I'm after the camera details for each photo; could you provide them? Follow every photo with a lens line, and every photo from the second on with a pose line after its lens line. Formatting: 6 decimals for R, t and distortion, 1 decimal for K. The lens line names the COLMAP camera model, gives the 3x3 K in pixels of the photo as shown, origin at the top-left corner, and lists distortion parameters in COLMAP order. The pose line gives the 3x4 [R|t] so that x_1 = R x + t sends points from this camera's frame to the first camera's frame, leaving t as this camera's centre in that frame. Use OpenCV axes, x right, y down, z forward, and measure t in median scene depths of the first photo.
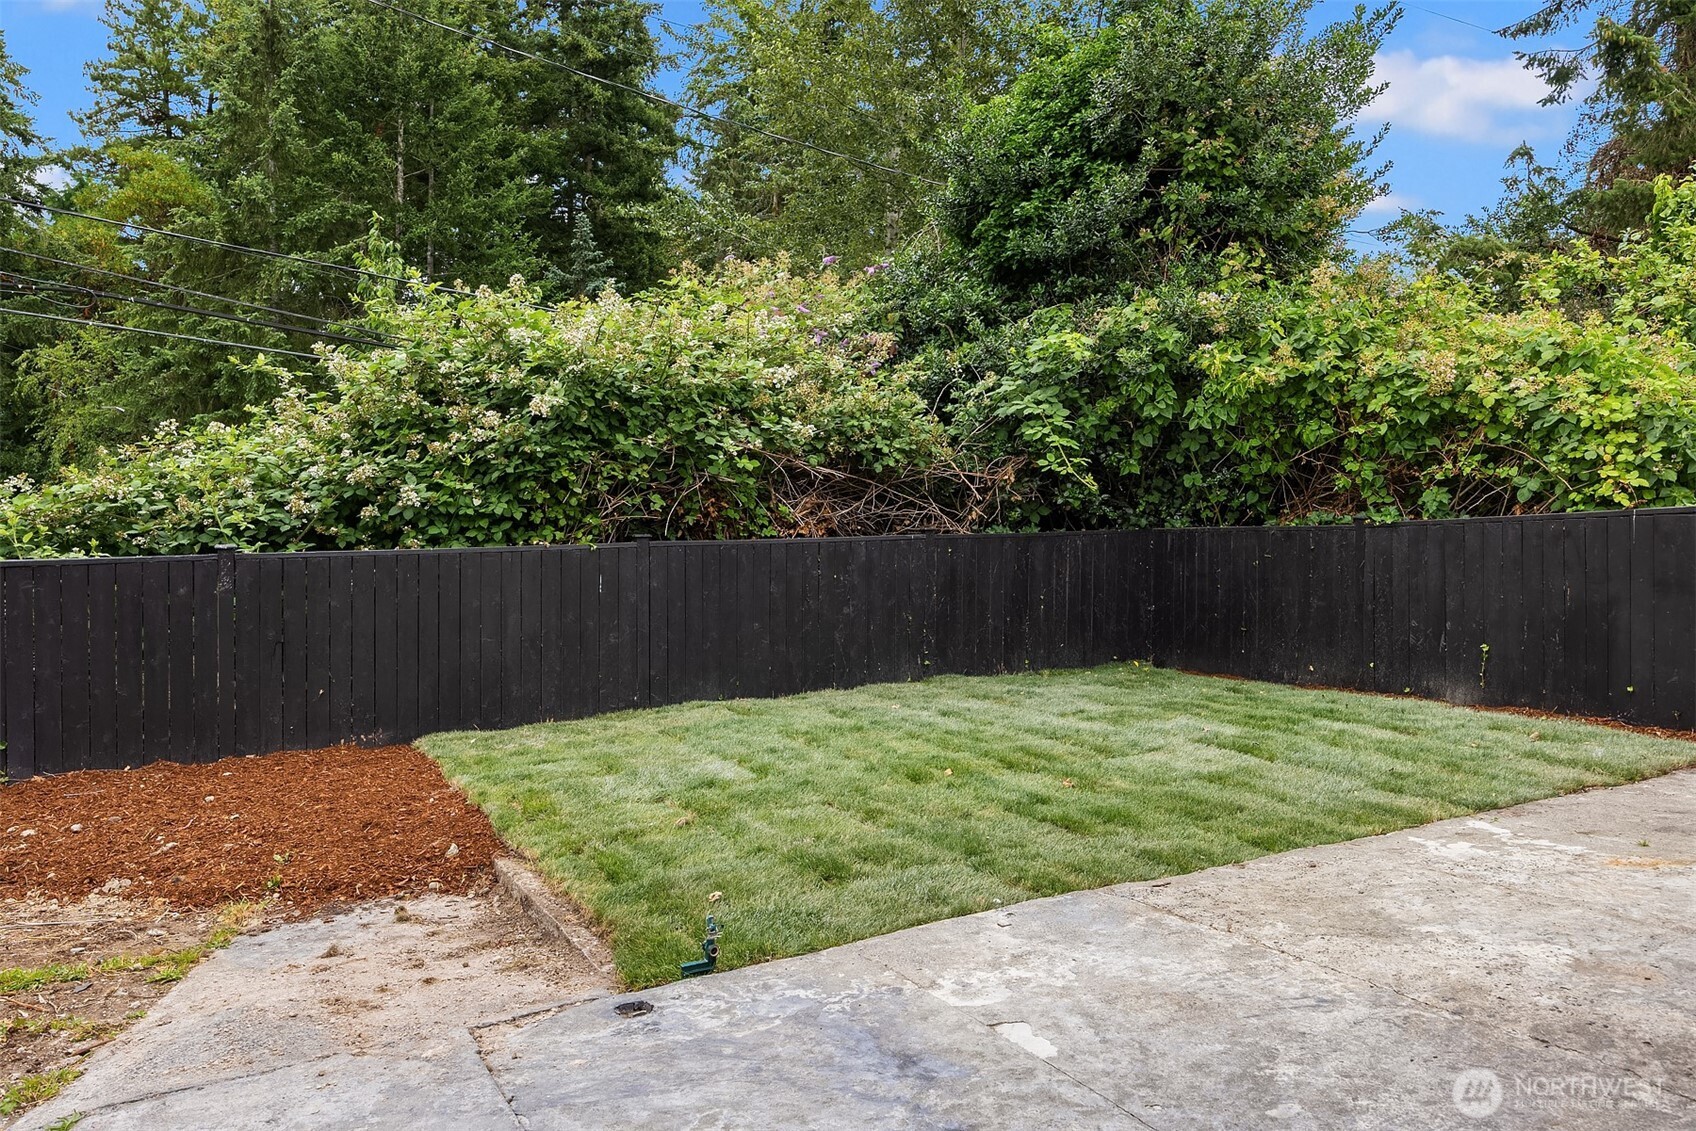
lens RADIAL K [[1217.6, 0, 848.7], [0, 1217.6, 557.4], [0, 0, 1]] dist [-0.001270, 0.001153]
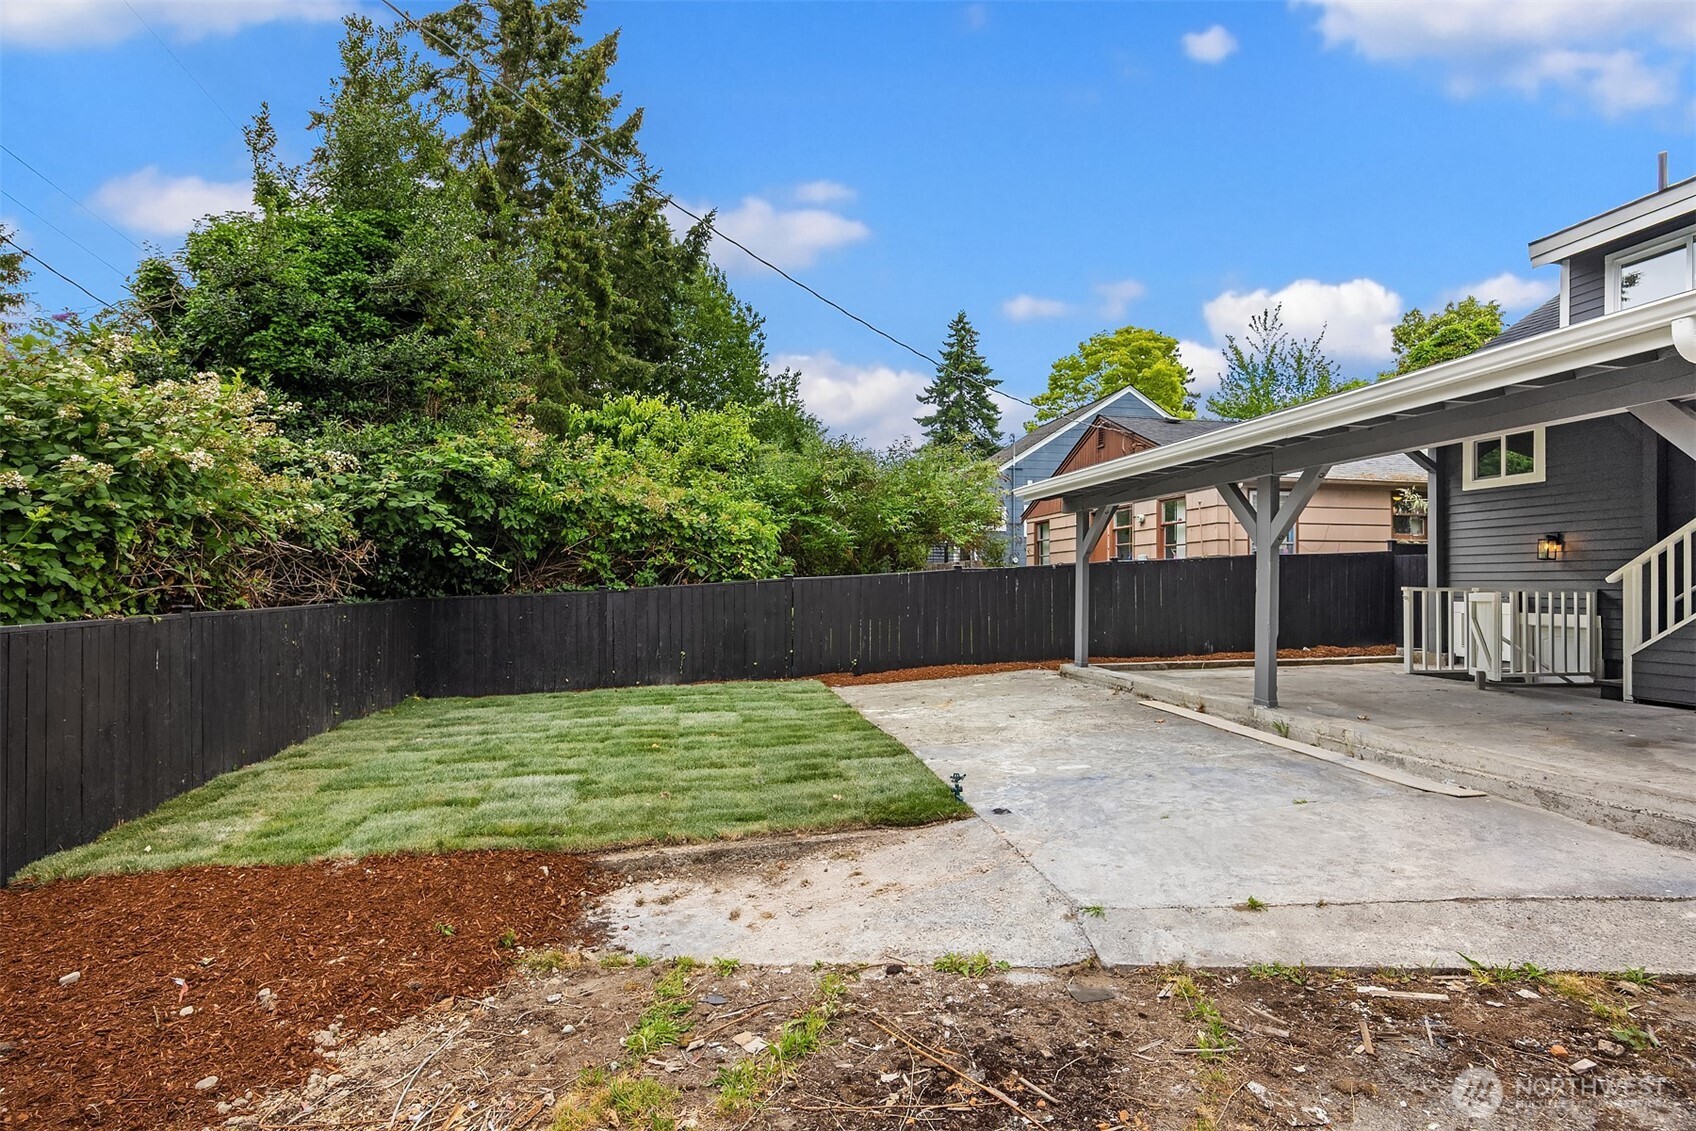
lens RADIAL K [[853.8, 0, 852.5], [0, 853.8, 572.6], [0, 0, 1]] dist [-0.011302, 0.000232]
pose [[0.322975, 0.012554, 0.946324, -1.558830], [0.049865, 0.998297, -0.030262, 0.003614], [-0.945093, 0.056962, 0.321799, 0.731775]]
